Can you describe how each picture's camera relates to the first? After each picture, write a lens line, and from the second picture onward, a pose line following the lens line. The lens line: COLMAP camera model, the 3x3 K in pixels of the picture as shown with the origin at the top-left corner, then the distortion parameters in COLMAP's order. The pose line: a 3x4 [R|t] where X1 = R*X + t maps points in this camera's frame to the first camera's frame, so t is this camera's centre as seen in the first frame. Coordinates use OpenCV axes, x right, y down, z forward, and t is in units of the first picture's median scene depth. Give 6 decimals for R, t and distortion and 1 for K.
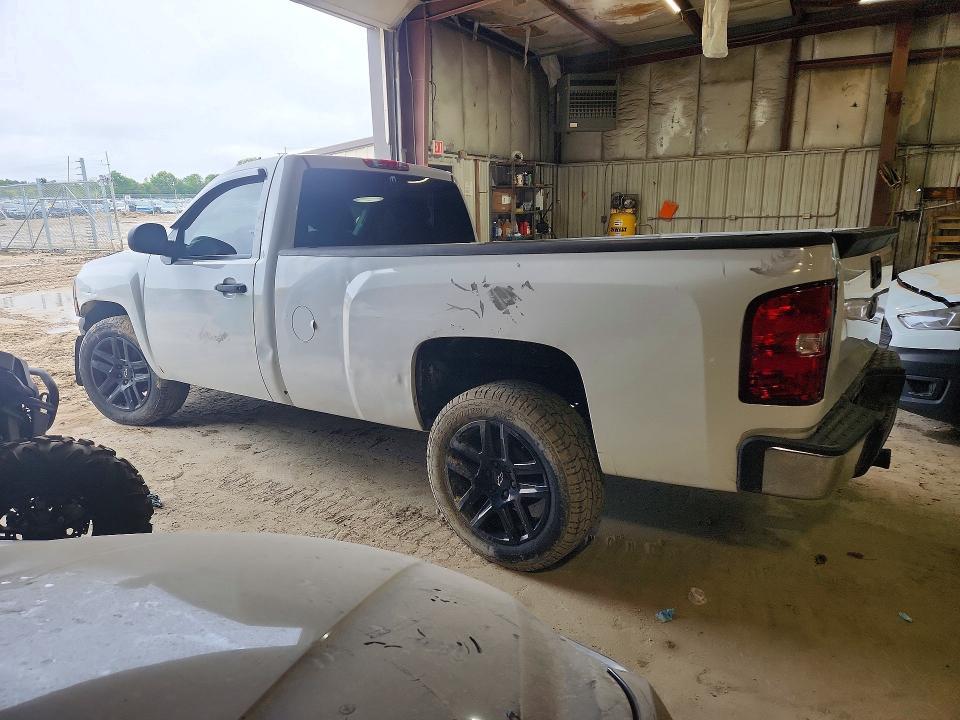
lens RADIAL K [[612.7, 0, 476.7], [0, 612.7, 359.8], [0, 0, 1]] dist [-0.001515, -0.002366]
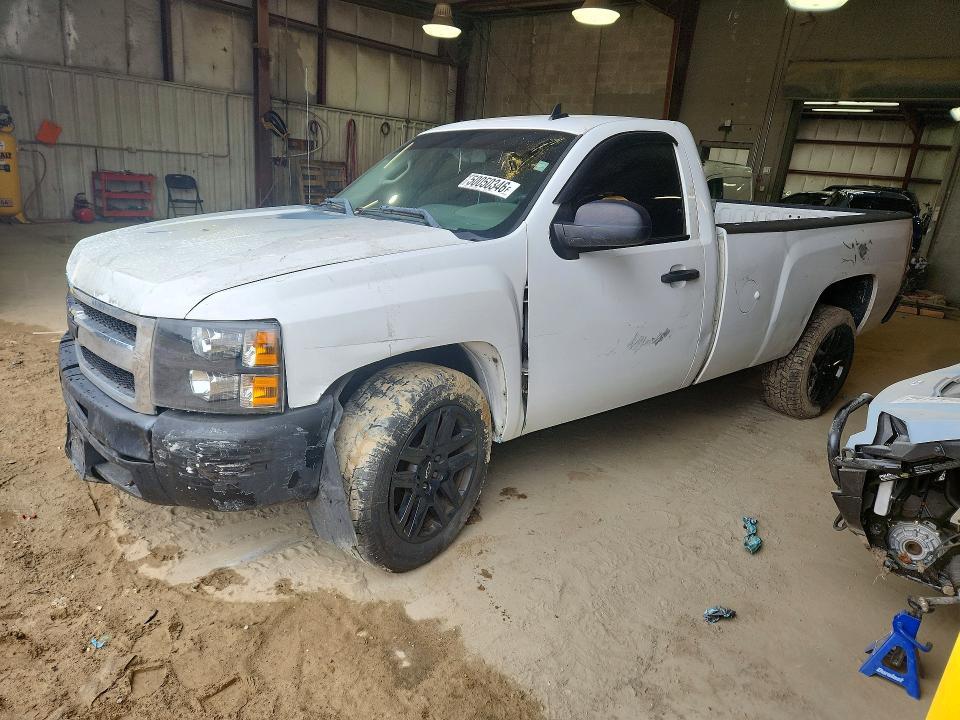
lens RADIAL K [[612.7, 0, 476.7], [0, 612.7, 359.8], [0, 0, 1]] dist [-0.001515, -0.002366]
pose [[0.306437, -0.238045, 0.921646, -0.337540], [0.135409, 0.969281, 0.205326, -0.053458], [-0.942211, 0.061880, 0.329257, 0.265999]]
